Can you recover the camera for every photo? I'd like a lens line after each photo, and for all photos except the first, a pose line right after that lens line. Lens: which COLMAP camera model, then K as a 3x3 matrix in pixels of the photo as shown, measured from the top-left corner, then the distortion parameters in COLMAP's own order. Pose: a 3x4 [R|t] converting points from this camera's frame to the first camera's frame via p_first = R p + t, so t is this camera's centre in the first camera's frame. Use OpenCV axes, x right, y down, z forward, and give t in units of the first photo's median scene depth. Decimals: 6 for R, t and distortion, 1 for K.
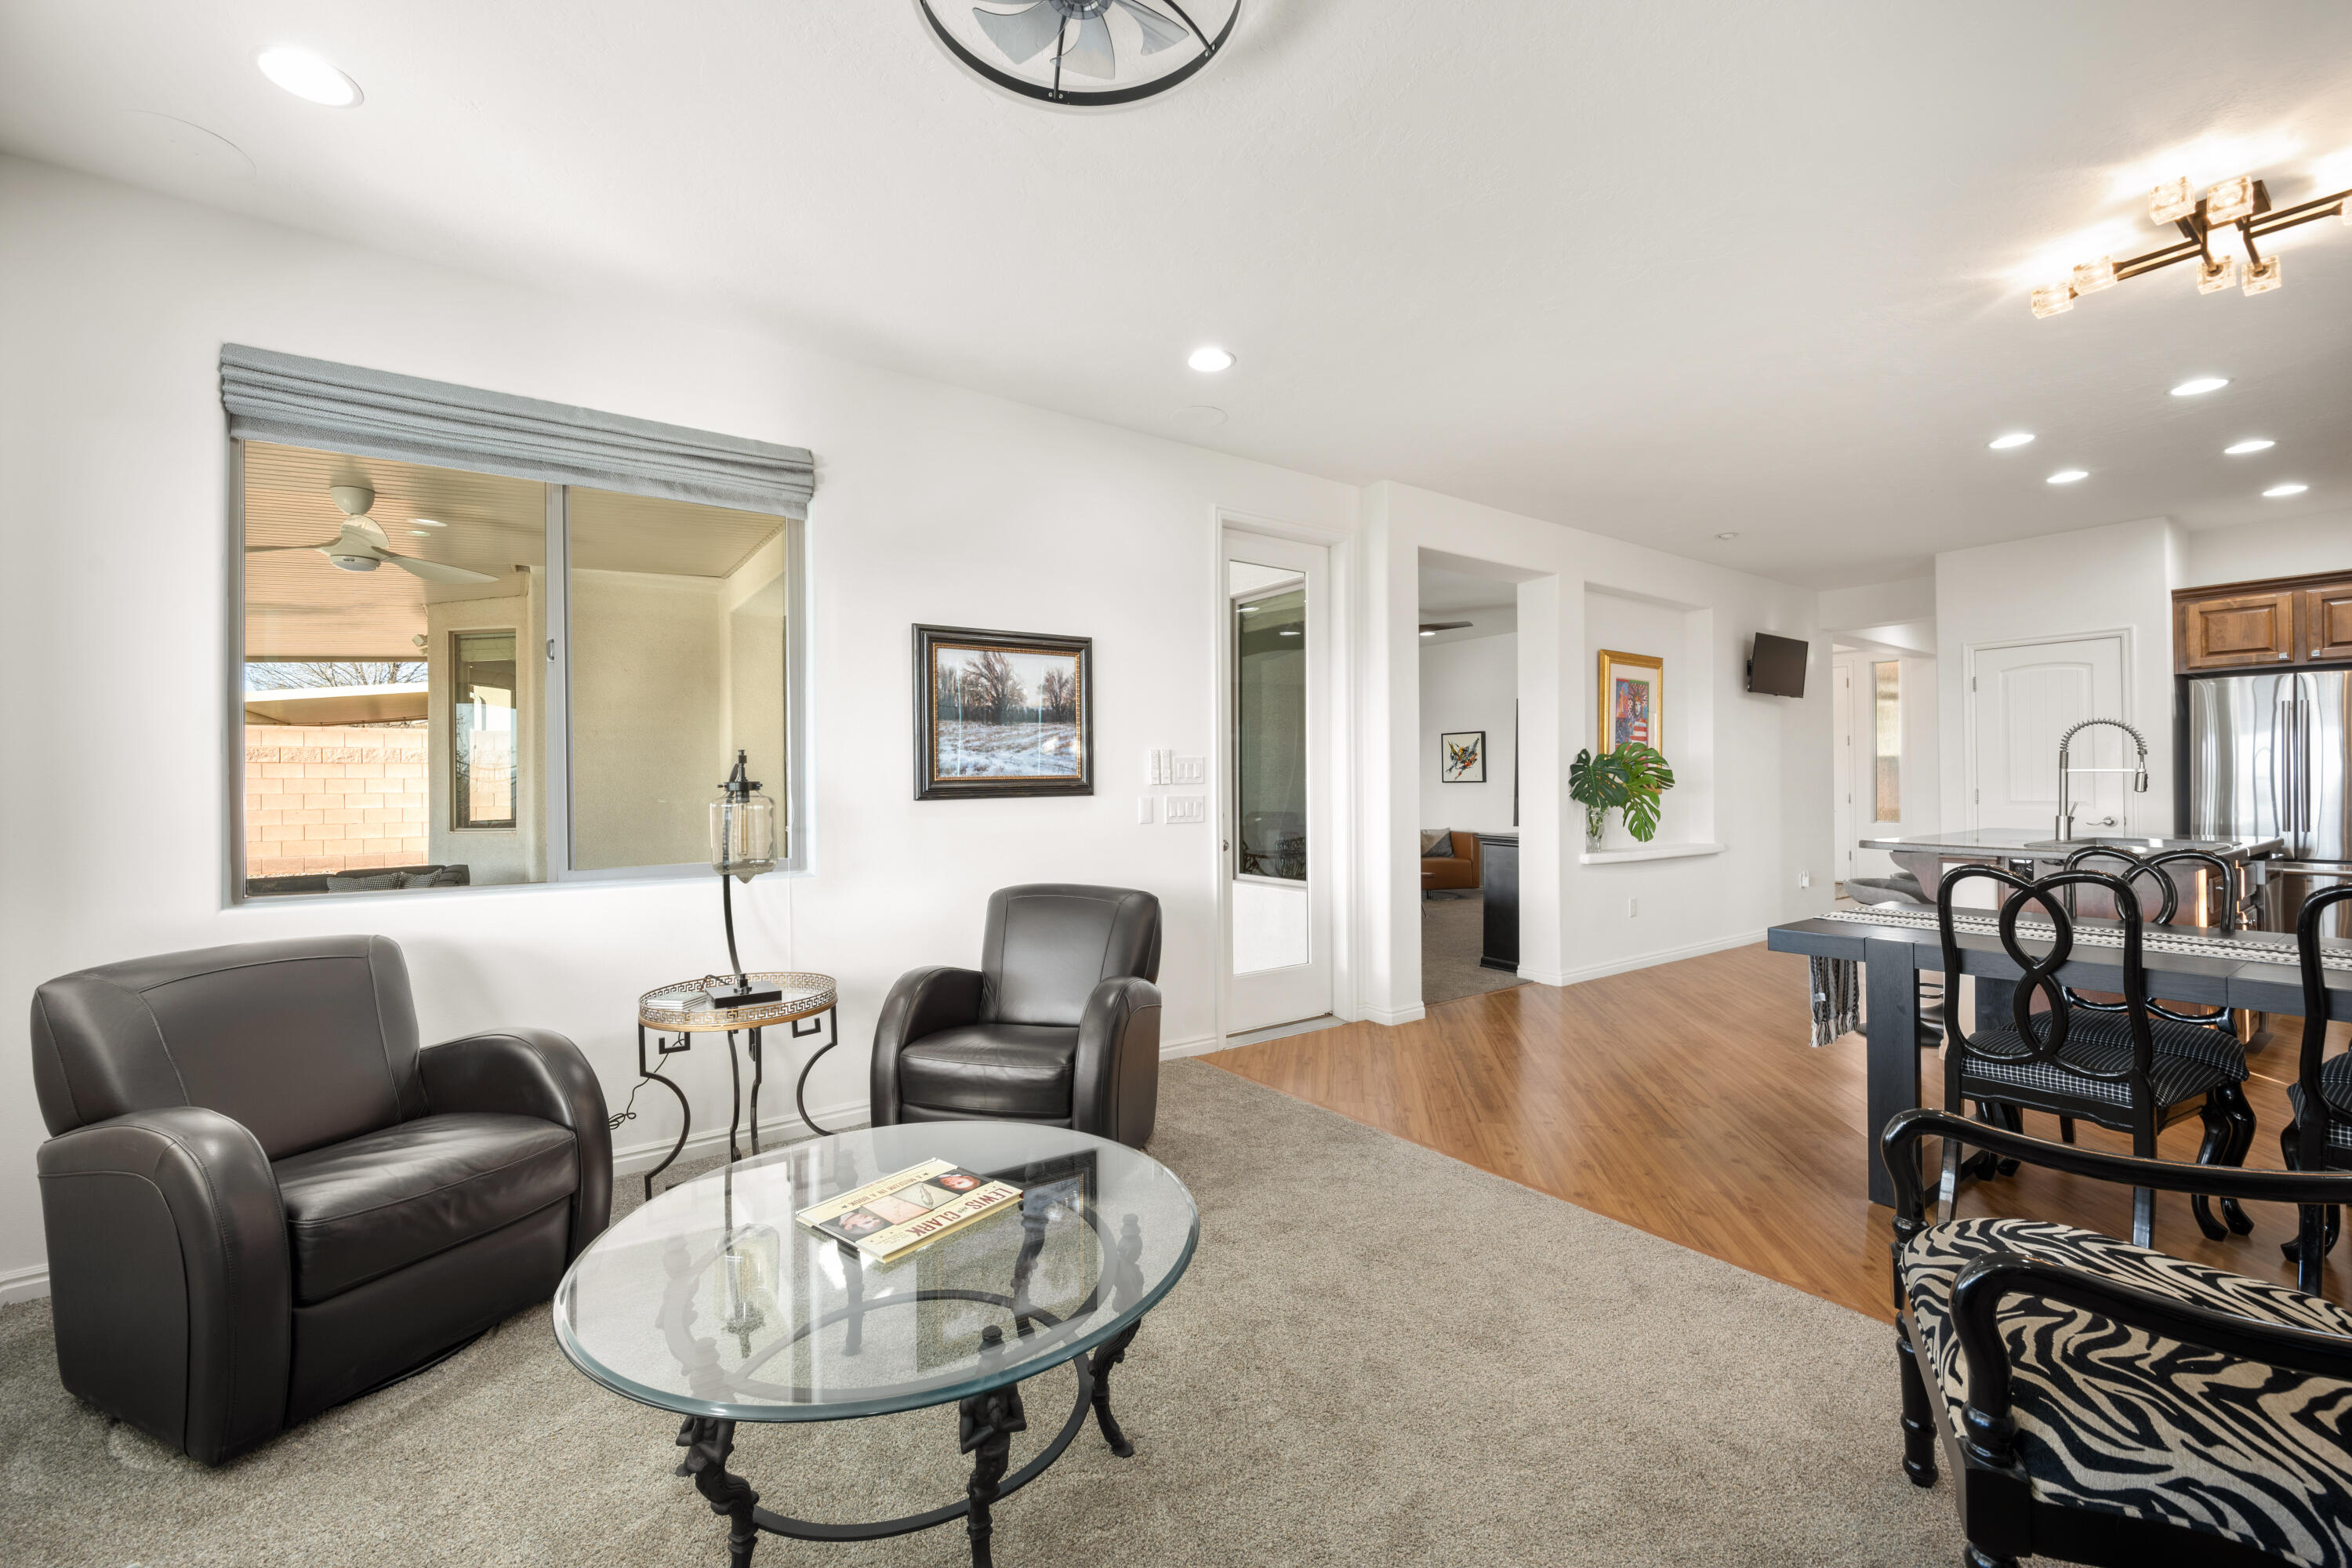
lens RADIAL K [[973.6, 0, 1176.0], [0, 973.6, 784.0], [0, 0, 1]] dist [-0.001292, -0.000024]
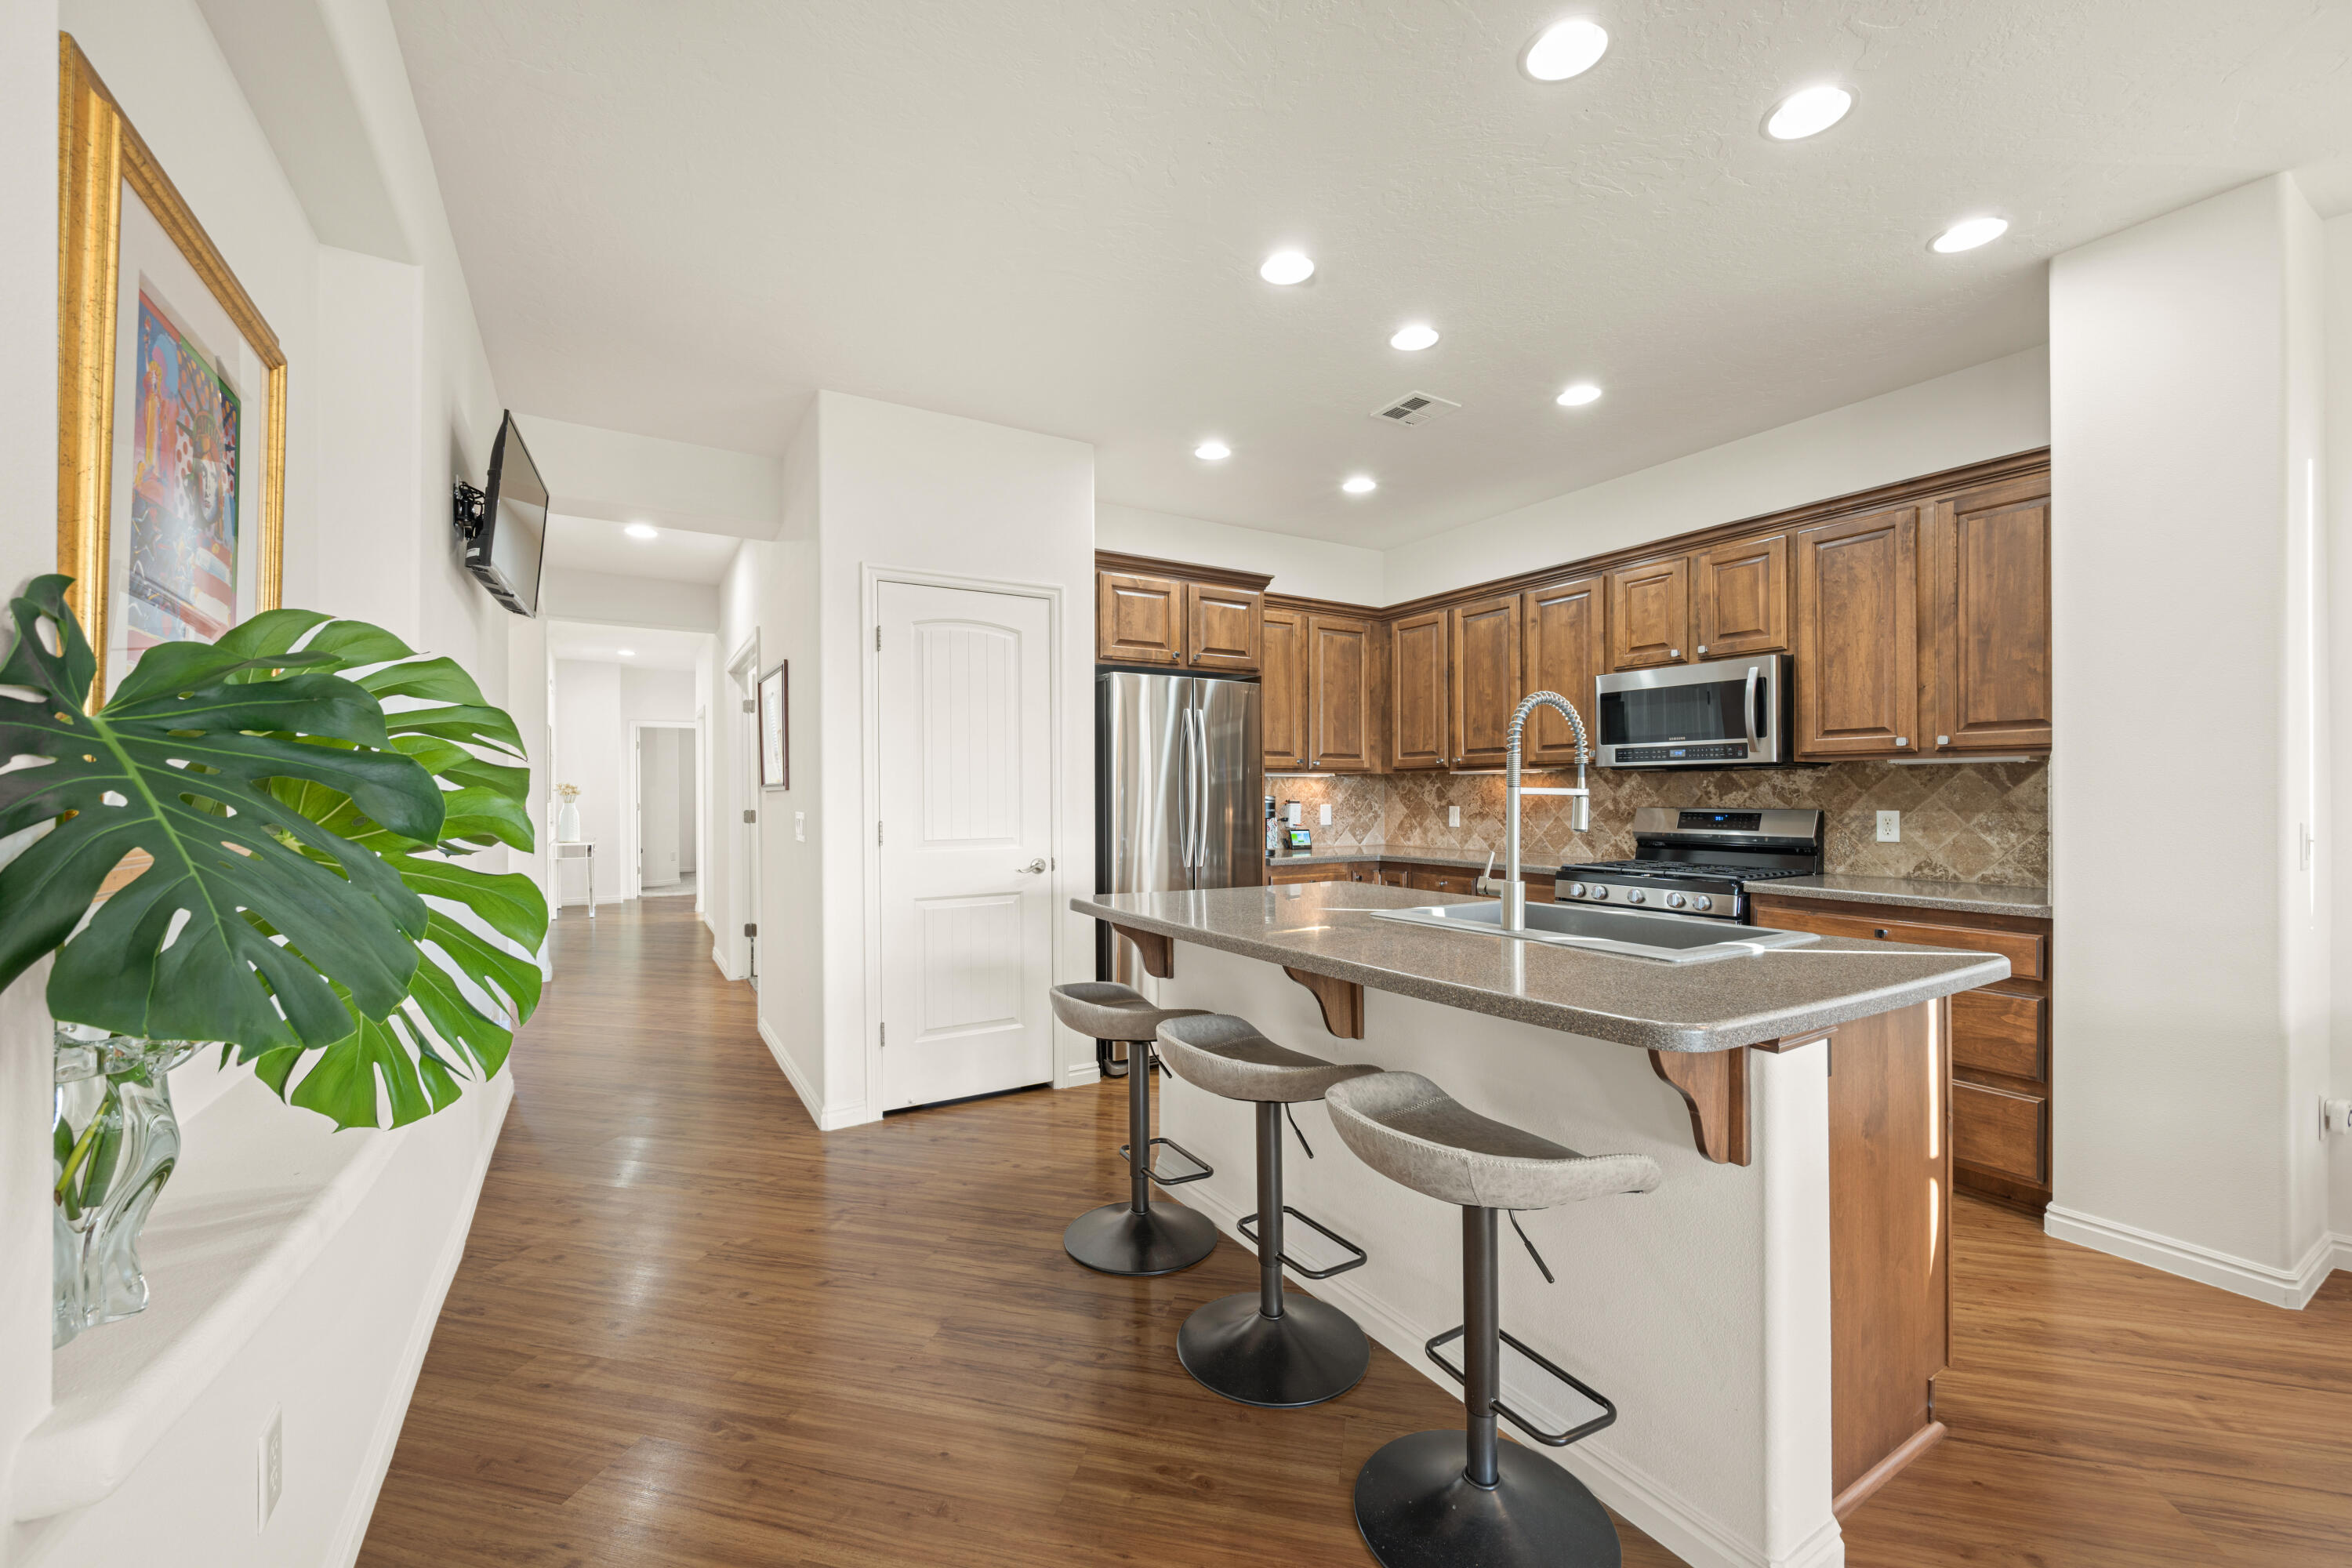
lens RADIAL K [[933.1, 0, 1175.5], [0, 933.1, 792.7], [0, 0, 1]] dist [0.000200, -0.000087]
pose [[0.070366, 0.001154, 0.997521, 0.325461], [-0.002829, 0.999996, -0.000957, -0.012681], [-0.997517, -0.002755, 0.070369, 0.905019]]
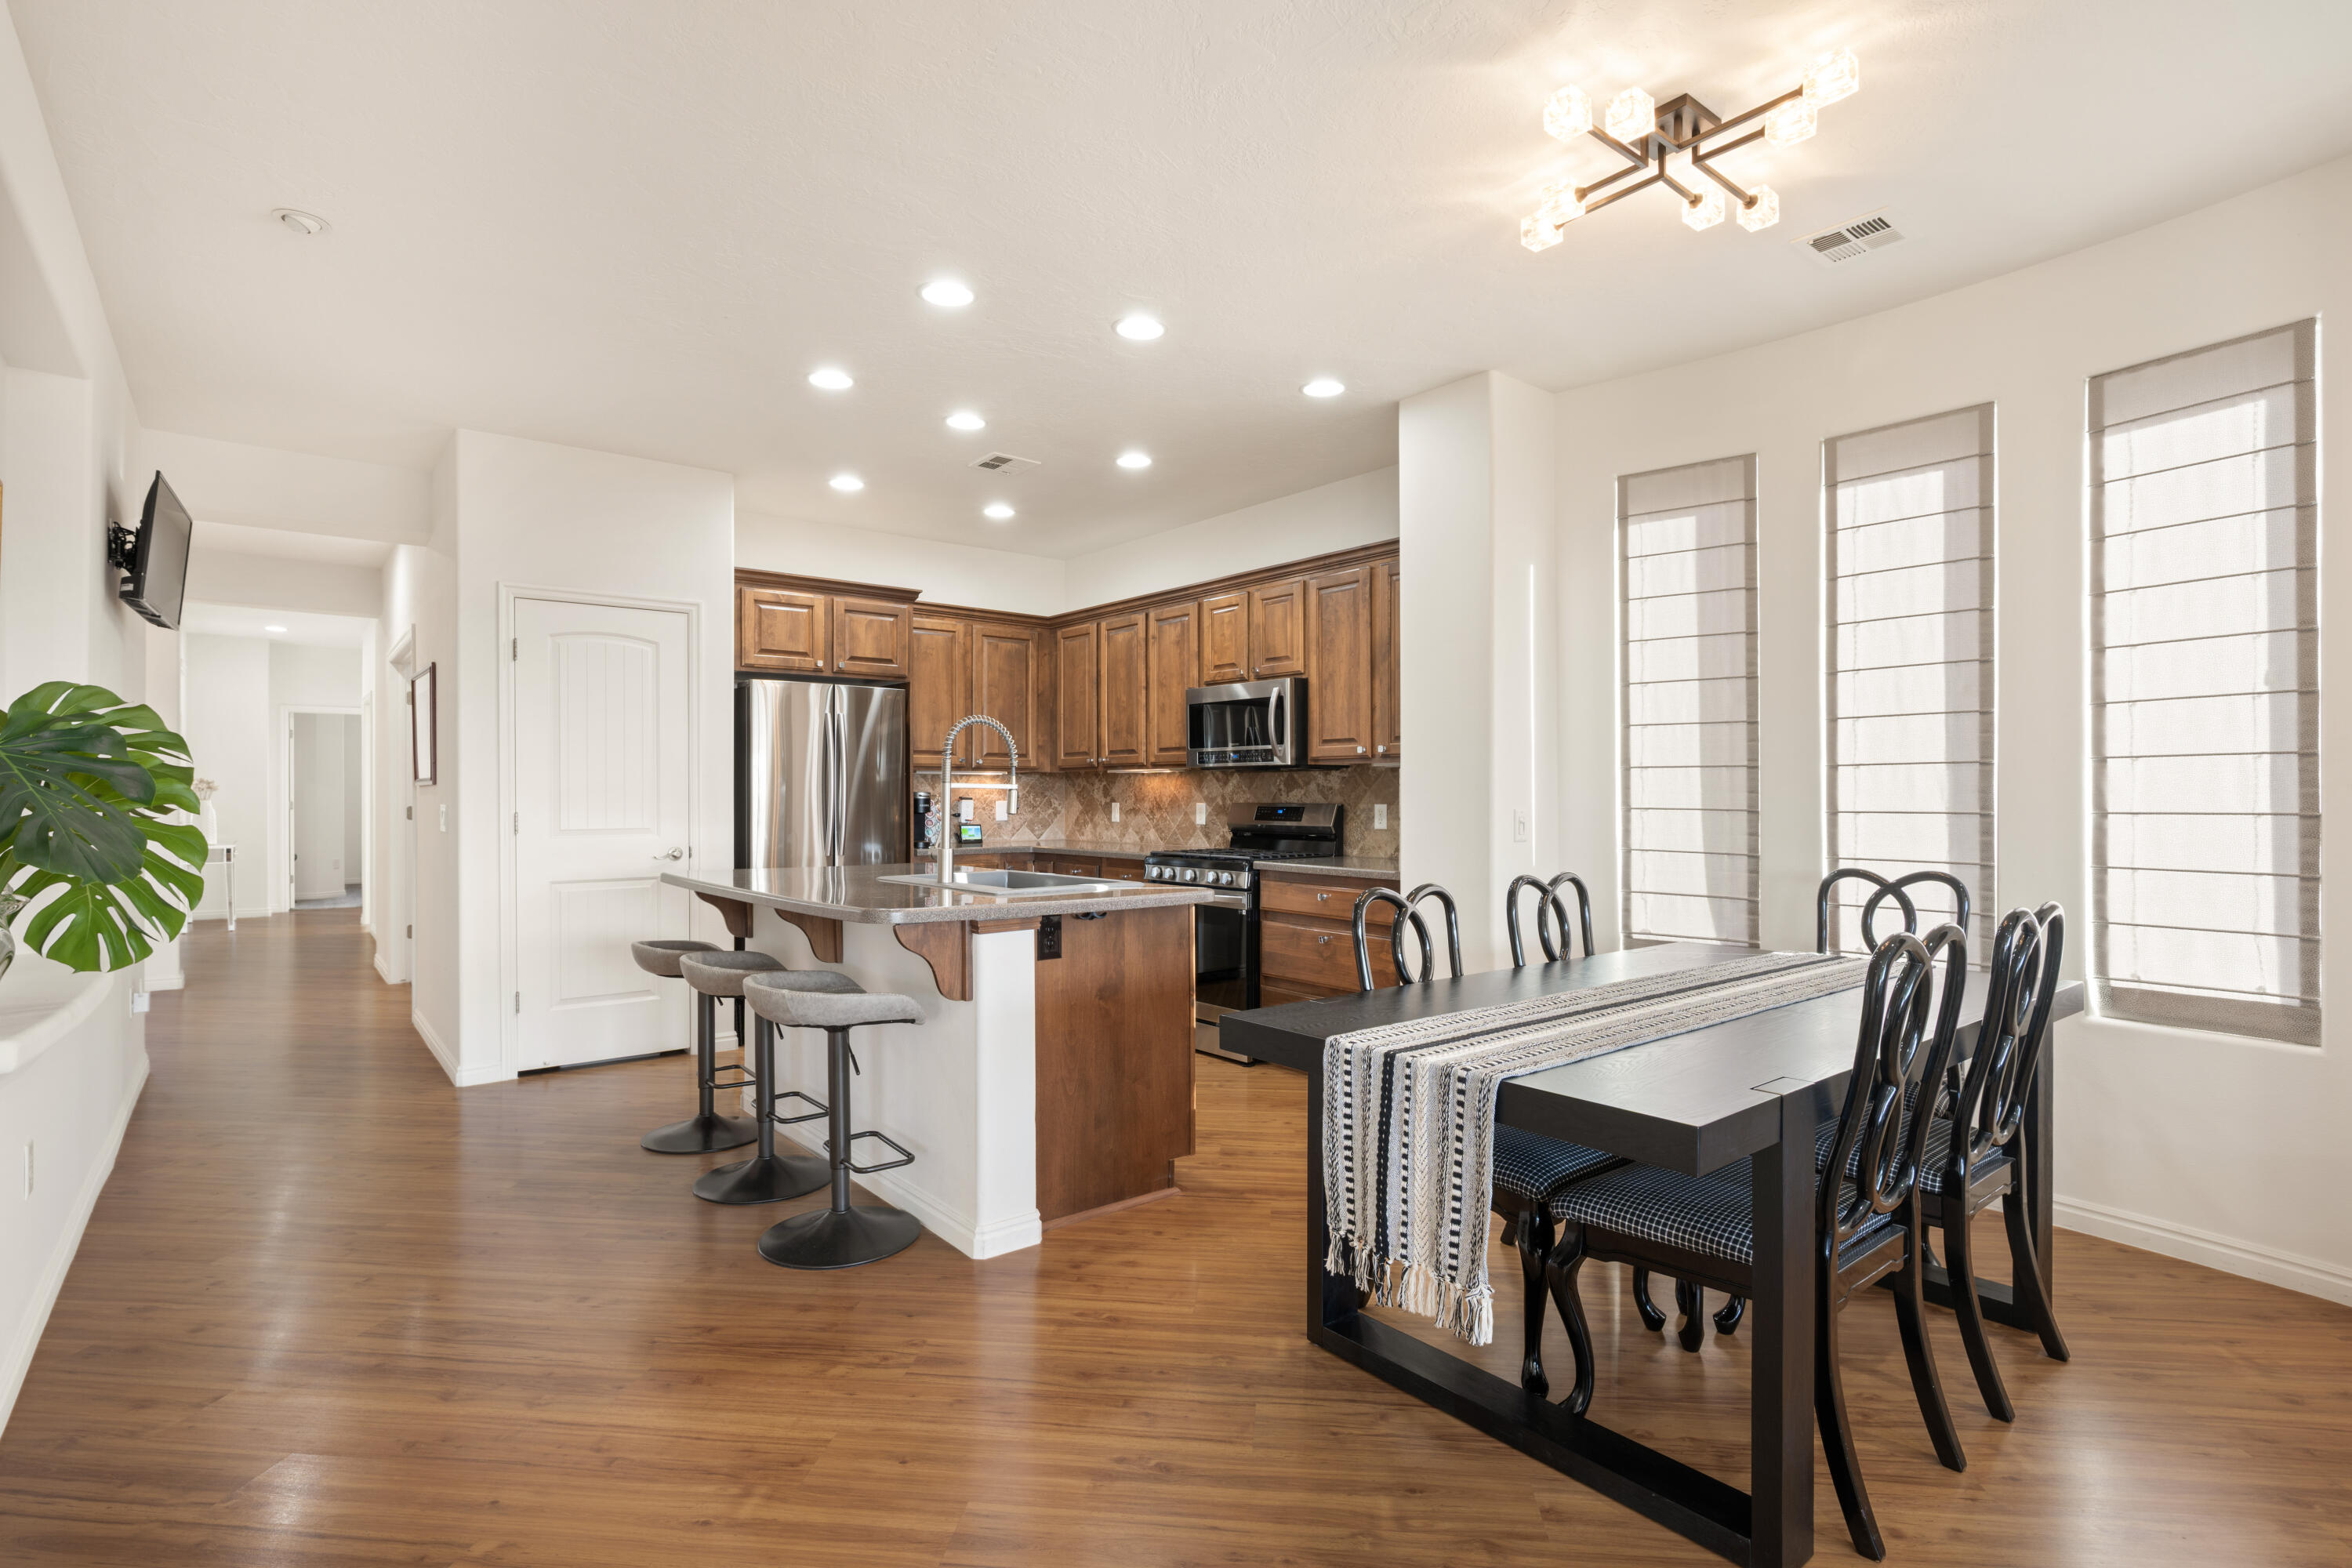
lens RADIAL K [[1136.2, 0, 1173.3], [0, 1136.2, 790.5], [0, 0, 1]] dist [0.000131, 0.000839]
pose [[-0.062619, 0.003801, 0.998030, 0.045839], [-0.005778, 0.999975, -0.004171, -0.009171], [-0.998021, -0.006028, -0.062595, 0.702775]]
